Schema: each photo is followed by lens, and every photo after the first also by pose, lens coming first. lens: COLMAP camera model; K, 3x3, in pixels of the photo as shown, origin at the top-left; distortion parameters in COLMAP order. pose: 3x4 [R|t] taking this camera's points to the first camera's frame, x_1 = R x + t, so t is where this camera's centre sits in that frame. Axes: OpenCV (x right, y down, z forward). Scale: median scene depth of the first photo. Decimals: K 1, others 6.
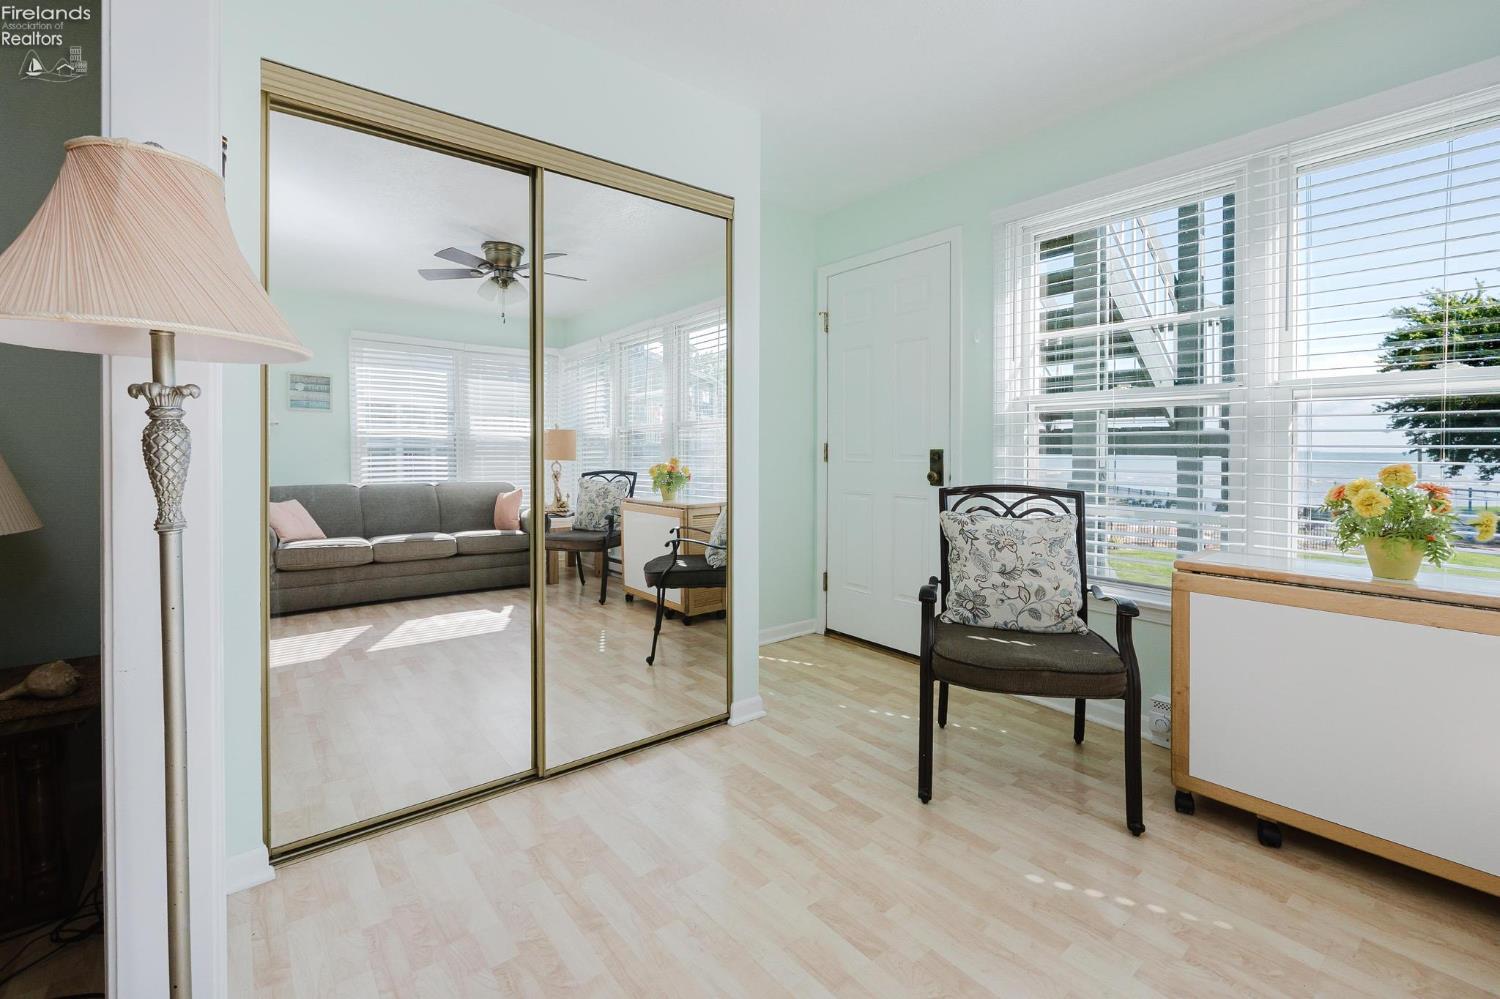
lens RADIAL K [[651.0, 0, 744.1], [0, 651.0, 445.6], [0, 0, 1]] dist [-0.003199, -0.000369]
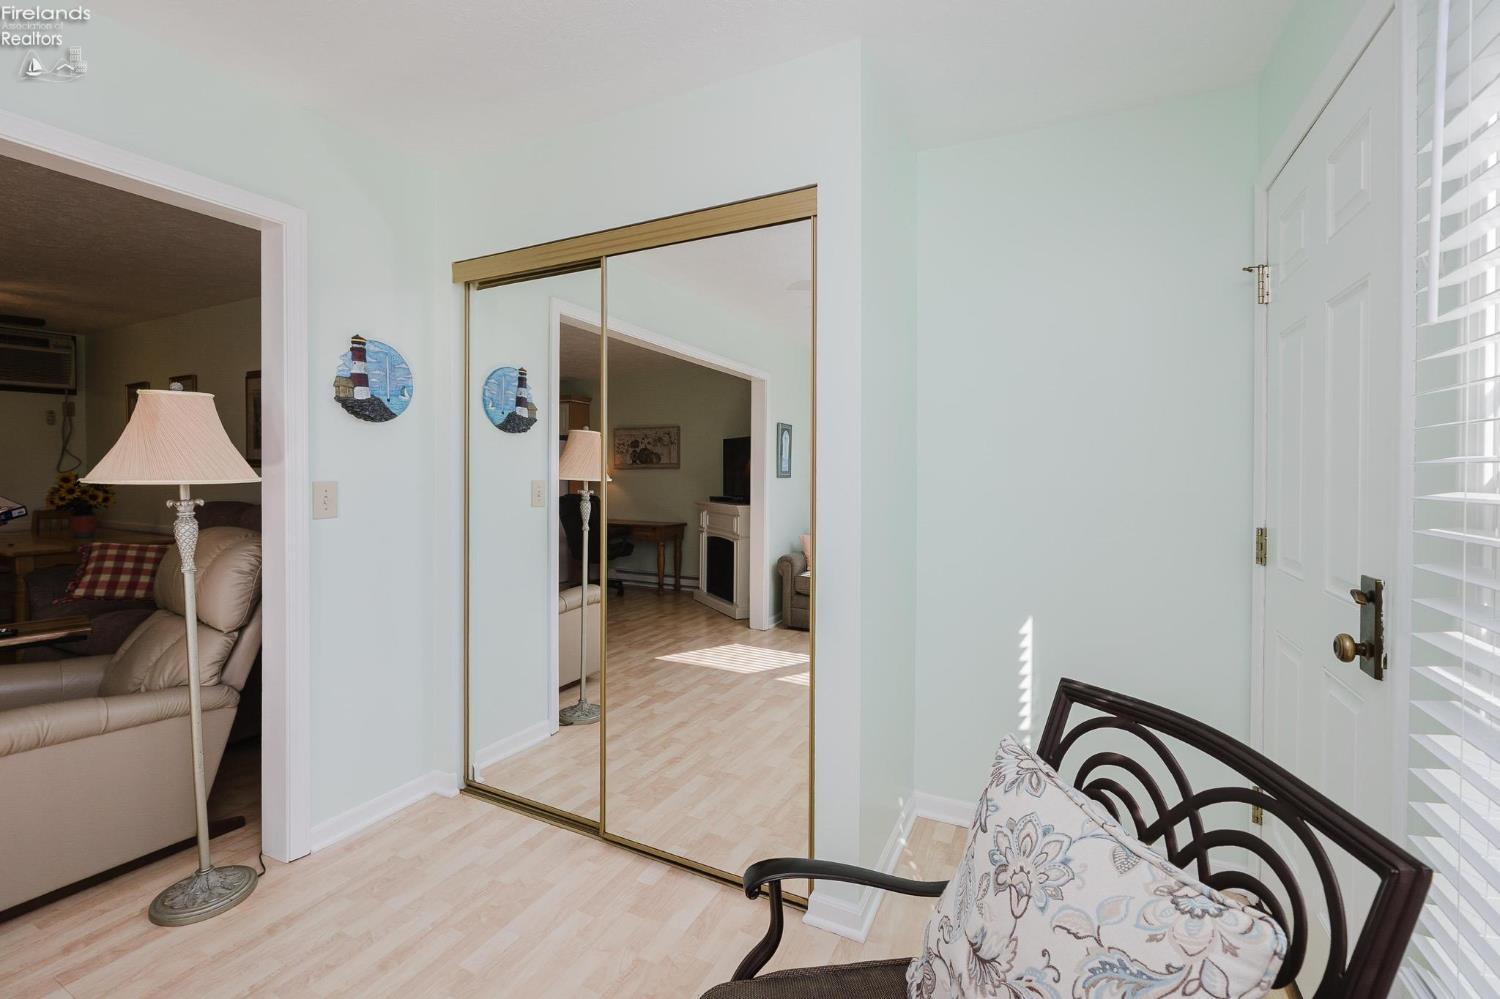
lens RADIAL K [[639.8, 0, 743.1], [0, 639.8, 478.0], [0, 0, 1]] dist [-0.000577, -0.000124]
pose [[0.401296, 0.004080, -0.915940, 0.720945], [0.000720, 0.999988, 0.004770, -0.078196], [0.915948, -0.002573, 0.401288, 0.785900]]
